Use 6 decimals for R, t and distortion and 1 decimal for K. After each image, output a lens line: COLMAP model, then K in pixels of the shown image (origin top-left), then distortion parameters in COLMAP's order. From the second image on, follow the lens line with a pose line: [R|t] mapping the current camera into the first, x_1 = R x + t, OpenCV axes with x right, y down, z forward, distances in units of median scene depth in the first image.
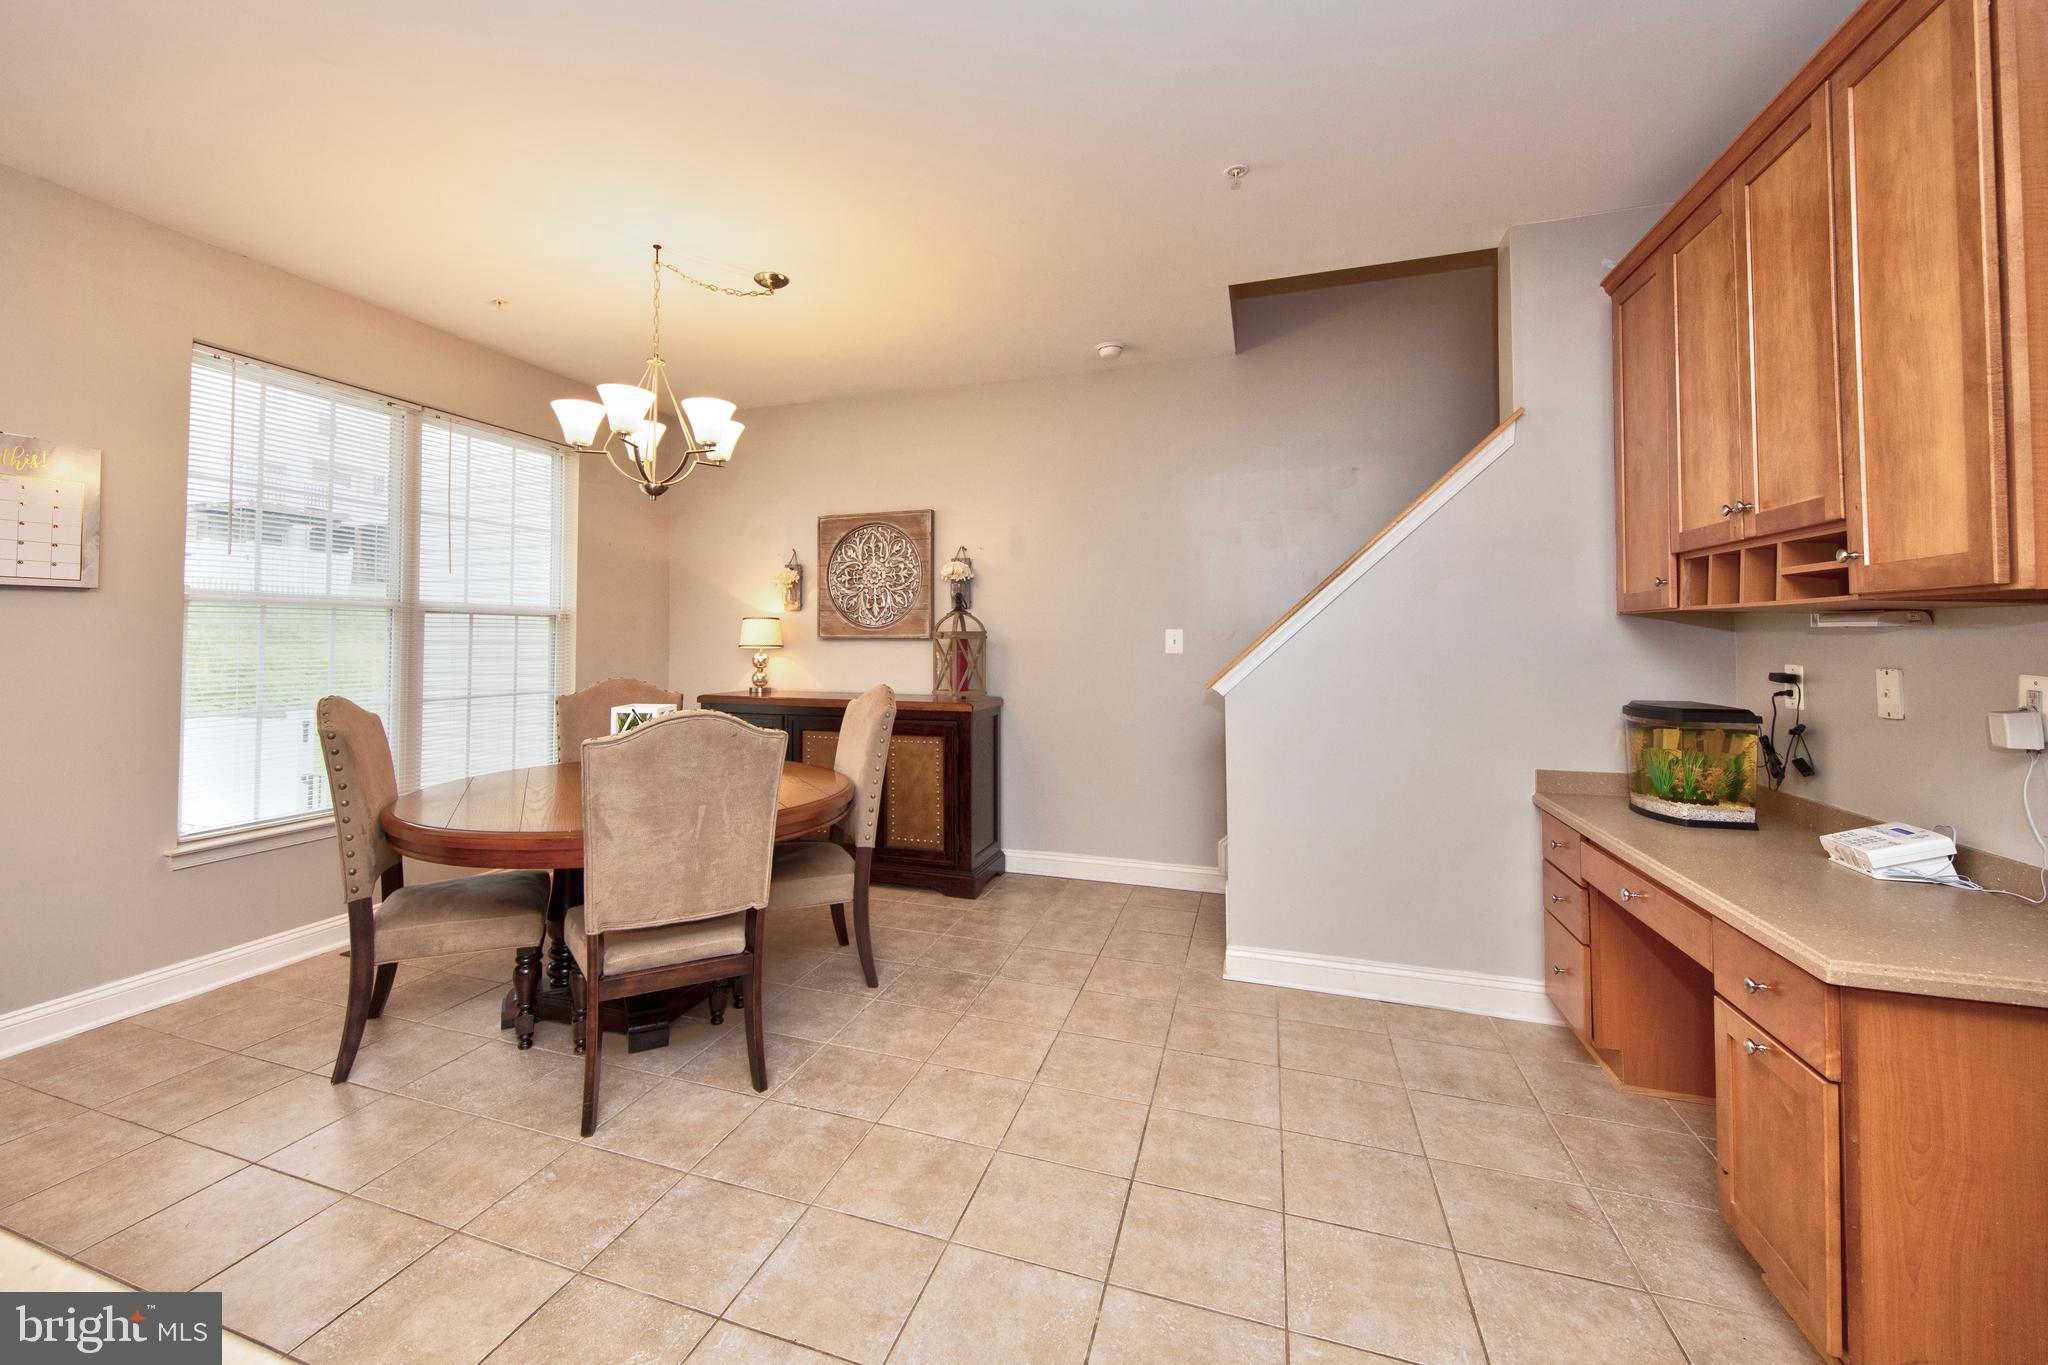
lens RADIAL K [[831.9, 0, 965.9], [0, 831.9, 613.9], [0, 0, 1]] dist [0.003882, -0.001802]
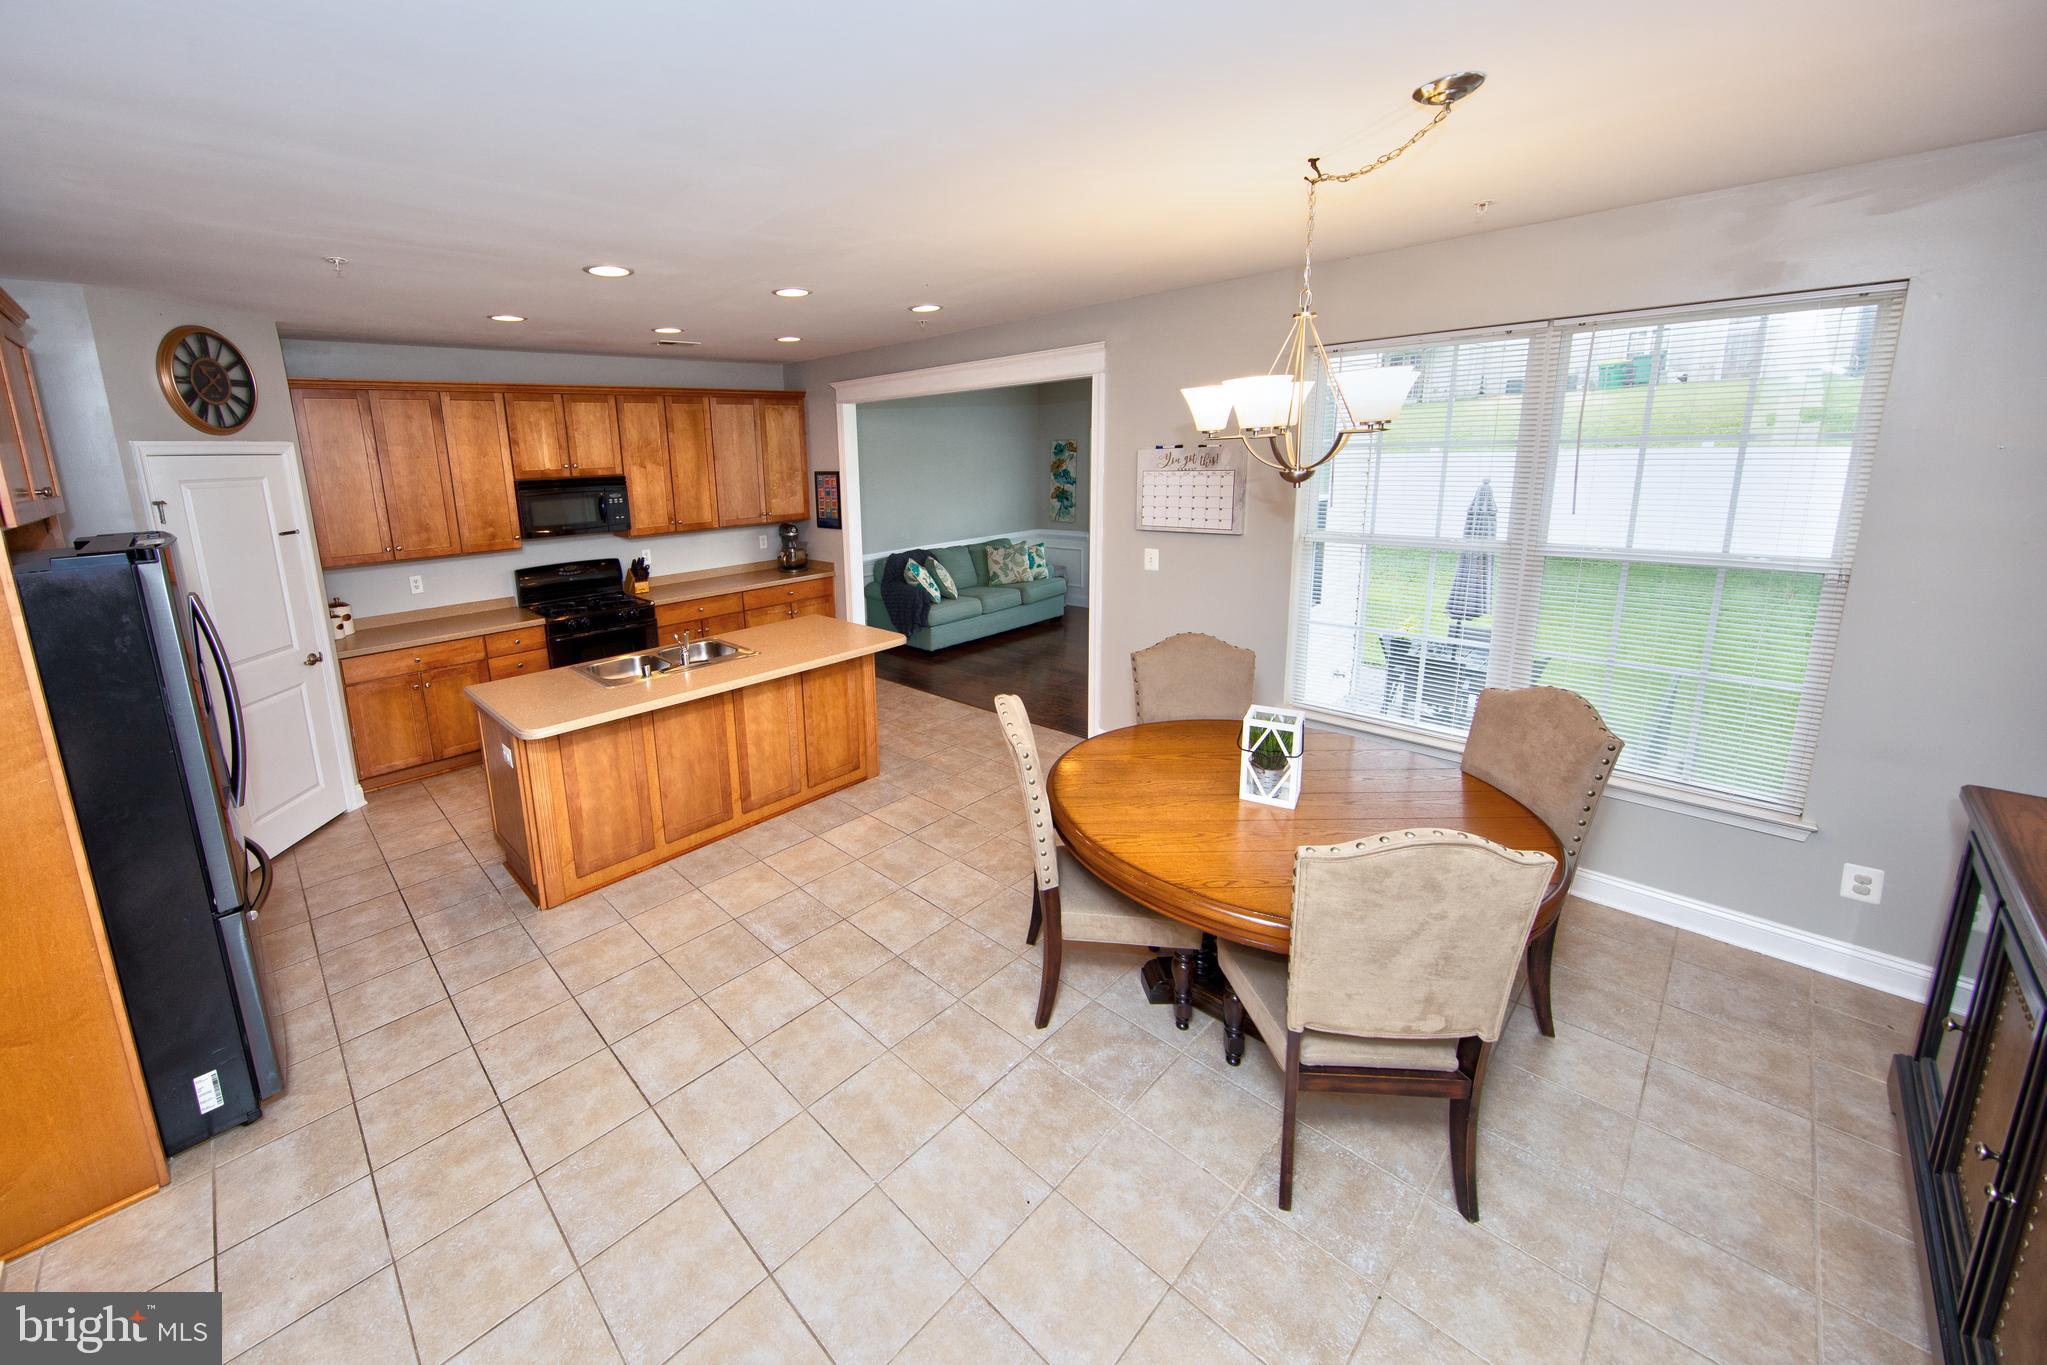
lens RADIAL K [[763.3, 0, 901.5], [0, 763.3, 600.4], [0, 0, 1]] dist [-0.000076, -0.001317]
pose [[-0.470097, 0.184587, -0.863097, 0.479807], [0.058574, 0.982255, 0.178168, -0.177058], [0.880669, 0.033202, -0.472567, 0.960606]]
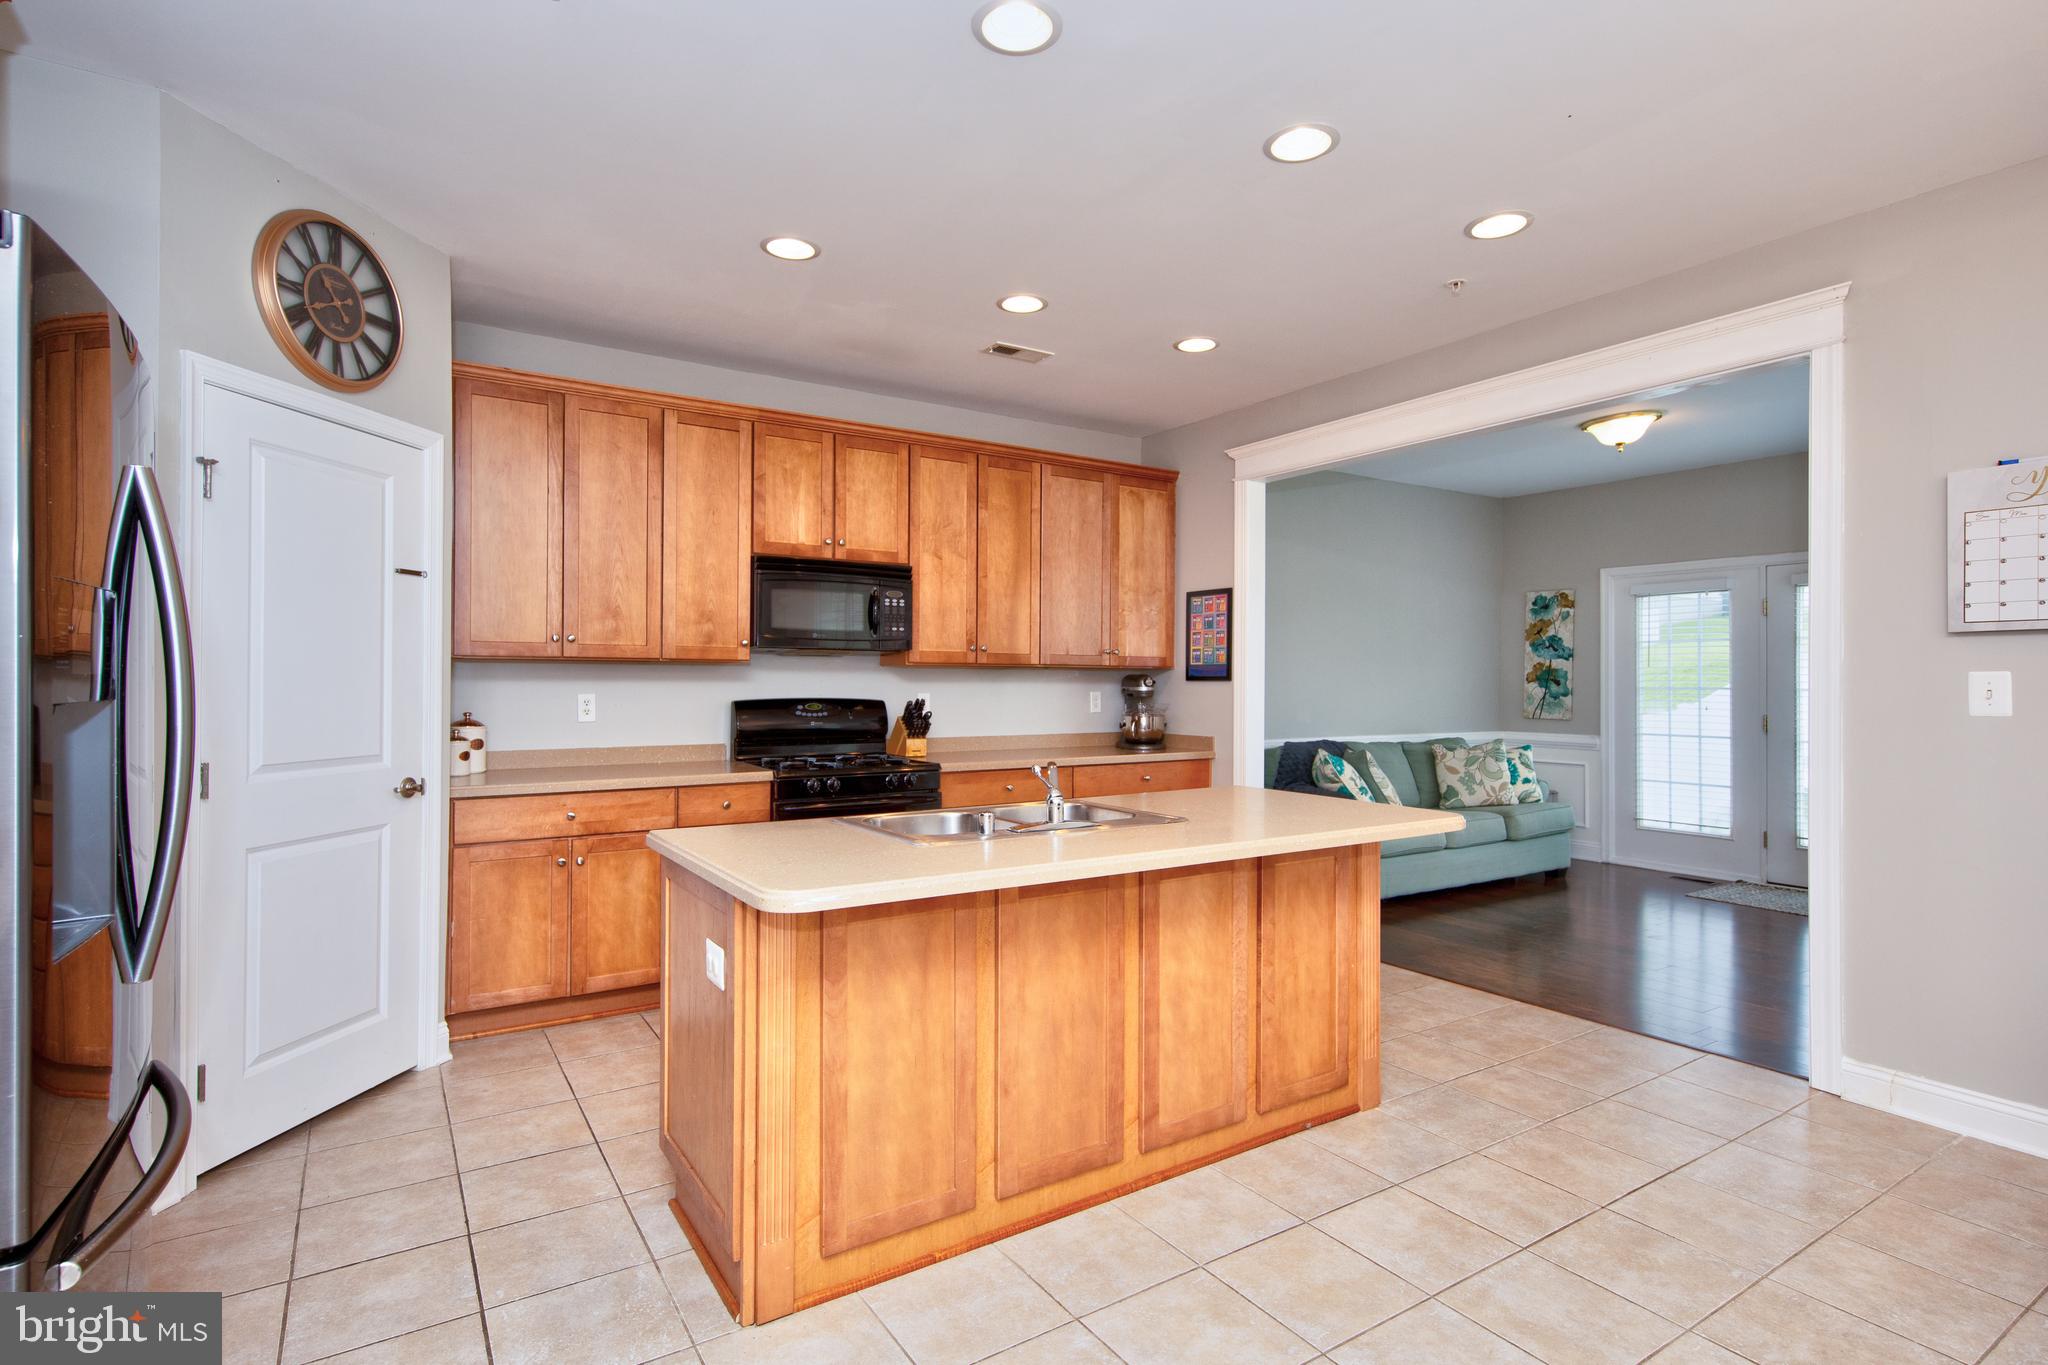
lens RADIAL K [[1001.0, 0, 1010.9], [0, 1001.0, 680.2], [0, 0, 1]] dist [0.013425, -0.005536]
pose [[-0.612050, -0.004247, -0.790808, 0.275684], [0.016801, 0.999690, -0.018372, 0.016068], [0.790641, -0.024530, -0.611789, 0.561168]]
